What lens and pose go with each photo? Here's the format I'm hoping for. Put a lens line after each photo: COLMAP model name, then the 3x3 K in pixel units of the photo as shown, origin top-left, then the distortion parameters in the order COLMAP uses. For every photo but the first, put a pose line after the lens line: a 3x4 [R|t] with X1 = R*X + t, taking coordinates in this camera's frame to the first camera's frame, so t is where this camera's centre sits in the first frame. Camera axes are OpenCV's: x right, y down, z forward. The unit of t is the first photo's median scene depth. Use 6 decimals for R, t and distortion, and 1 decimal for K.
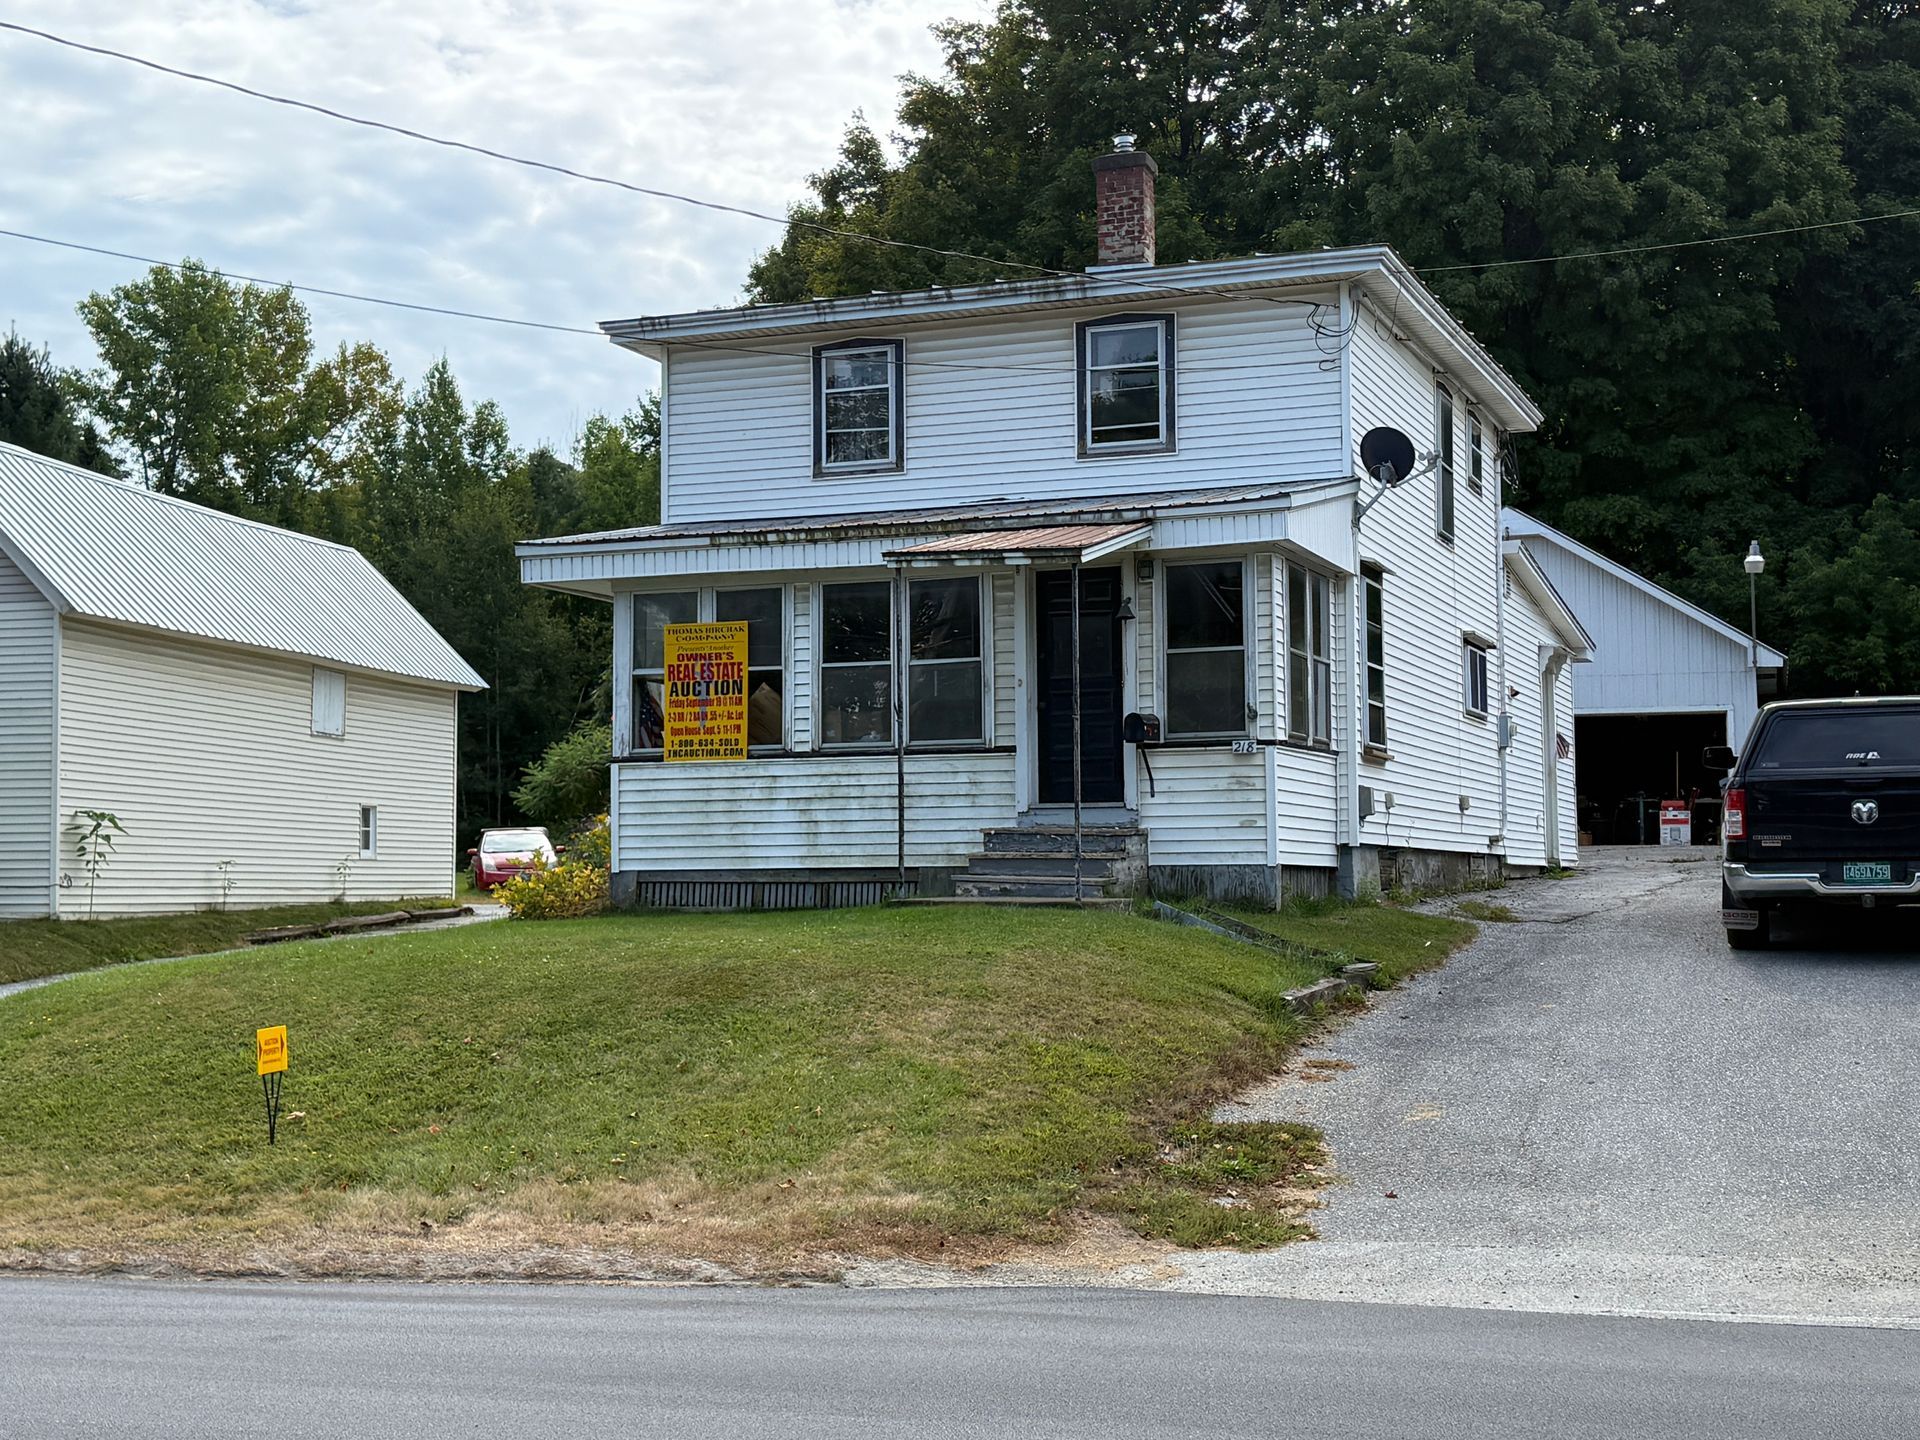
lens RADIAL K [[2565.3, 0, 998.9], [0, 2565.3, 753.9], [0, 0, 1]] dist [0.111896, 0.000000]
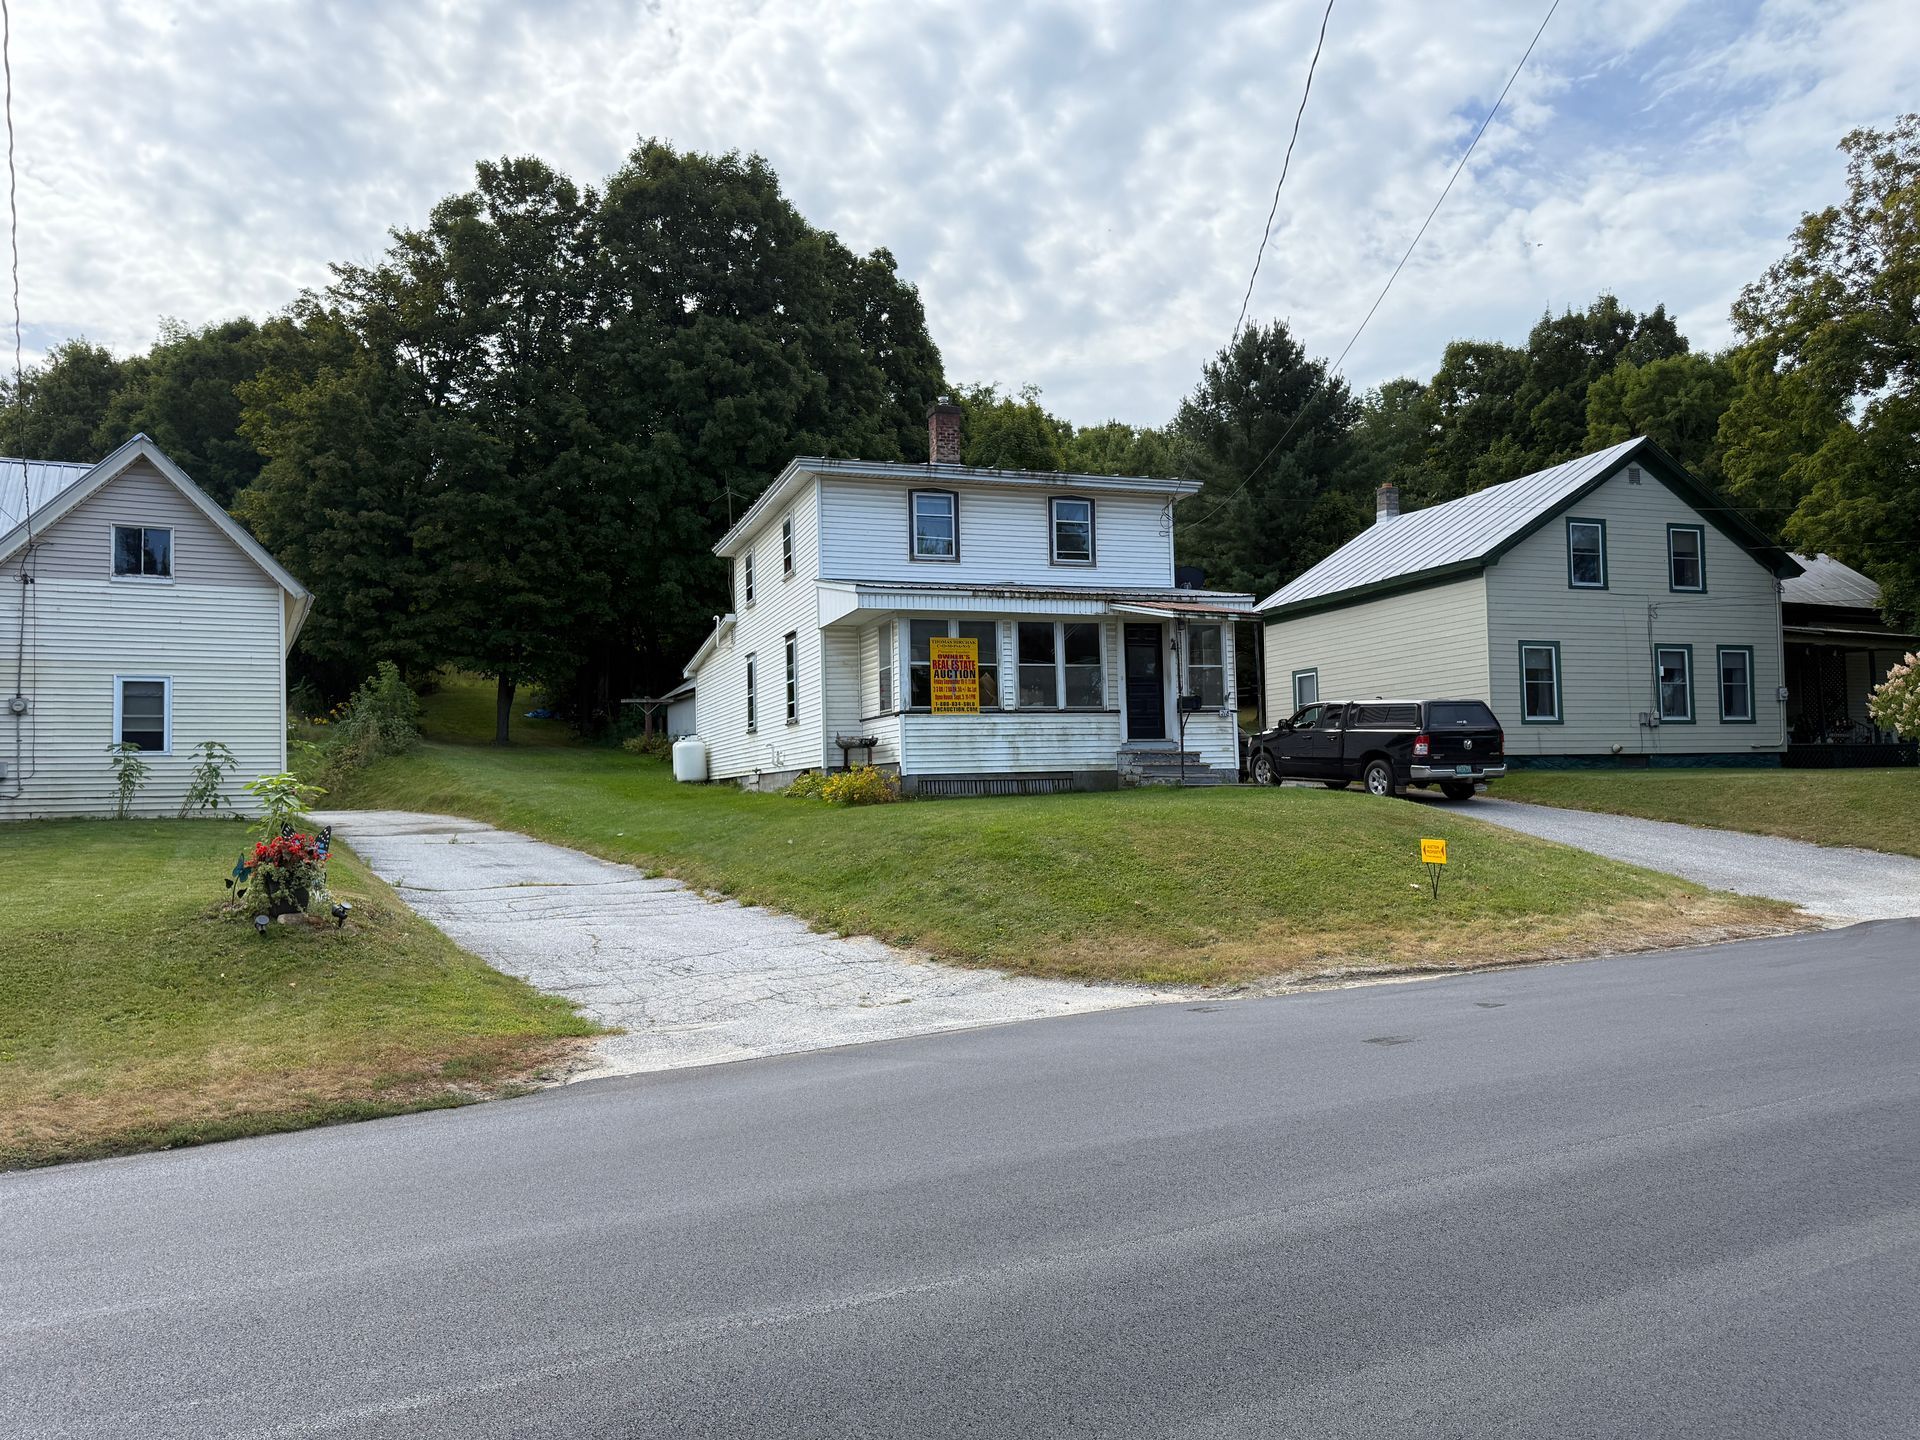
lens RADIAL K [[1332.6, 0, 955.8], [0, 1332.6, 728.3], [0, 0, 1]] dist [0.095788, -0.096767]
pose [[0.760462, 0.018217, 0.649127, -0.731780], [-0.015549, 0.999831, -0.009843, 0.022432], [-0.649196, -0.002608, 0.760617, 0.287714]]
